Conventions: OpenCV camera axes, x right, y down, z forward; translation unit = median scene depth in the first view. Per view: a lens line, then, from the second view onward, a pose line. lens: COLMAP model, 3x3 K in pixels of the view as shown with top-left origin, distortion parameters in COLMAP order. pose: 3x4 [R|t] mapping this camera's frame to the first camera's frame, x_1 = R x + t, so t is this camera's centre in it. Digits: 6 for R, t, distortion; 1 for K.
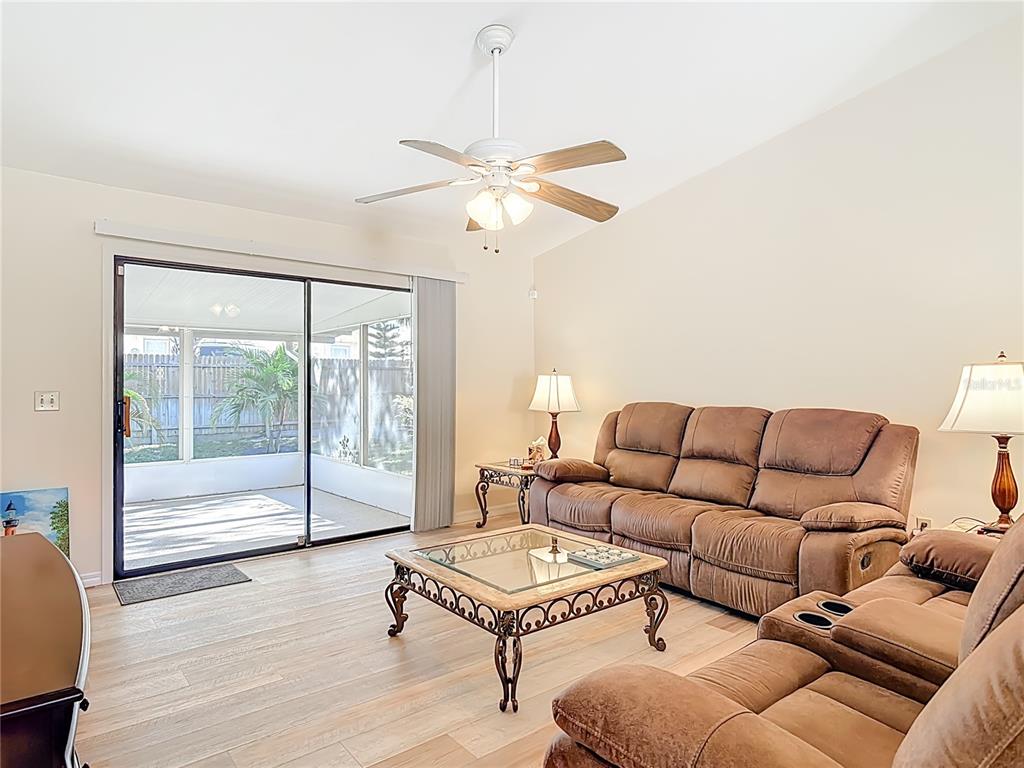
lens RADIAL K [[596.8, 0, 511.6], [0, 596.8, 385.5], [0, 0, 1]] dist [-0.007840, -0.002135]
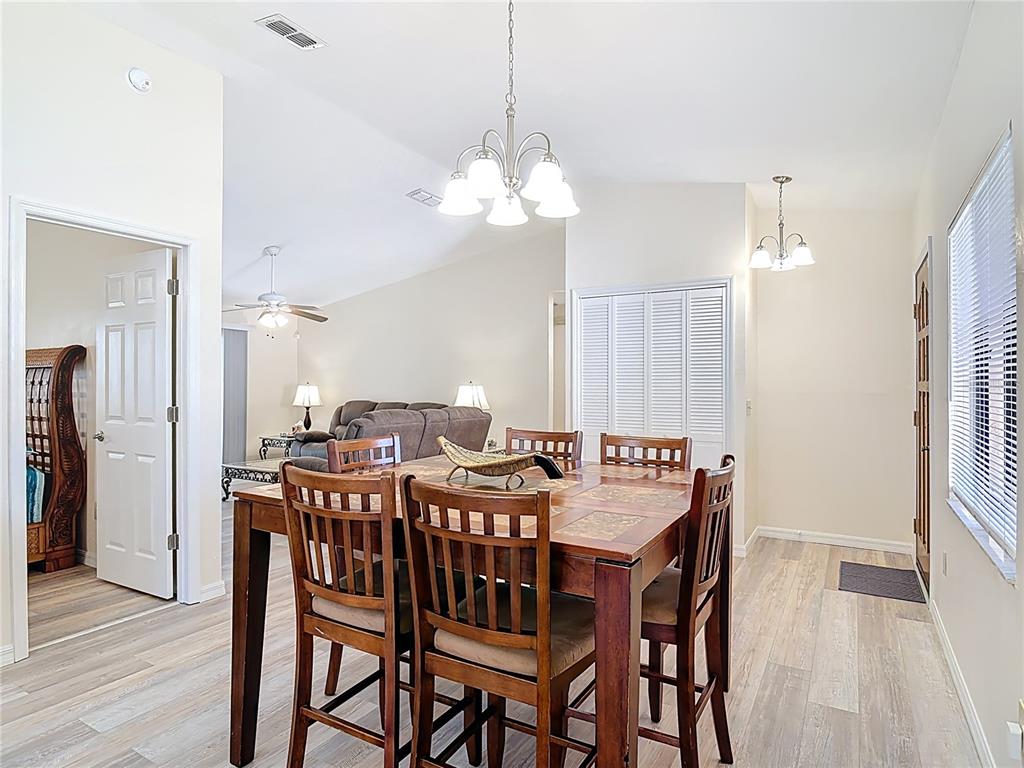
lens RADIAL K [[596.8, 0, 515.6], [0, 596.8, 383.5], [0, 0, 1]] dist [-0.007840, -0.002135]
pose [[0.935883, 0.006453, 0.352251, 0.026097], [-0.004998, 0.999975, -0.005040, -0.018460], [-0.352275, 0.002956, 0.935892, -0.905136]]
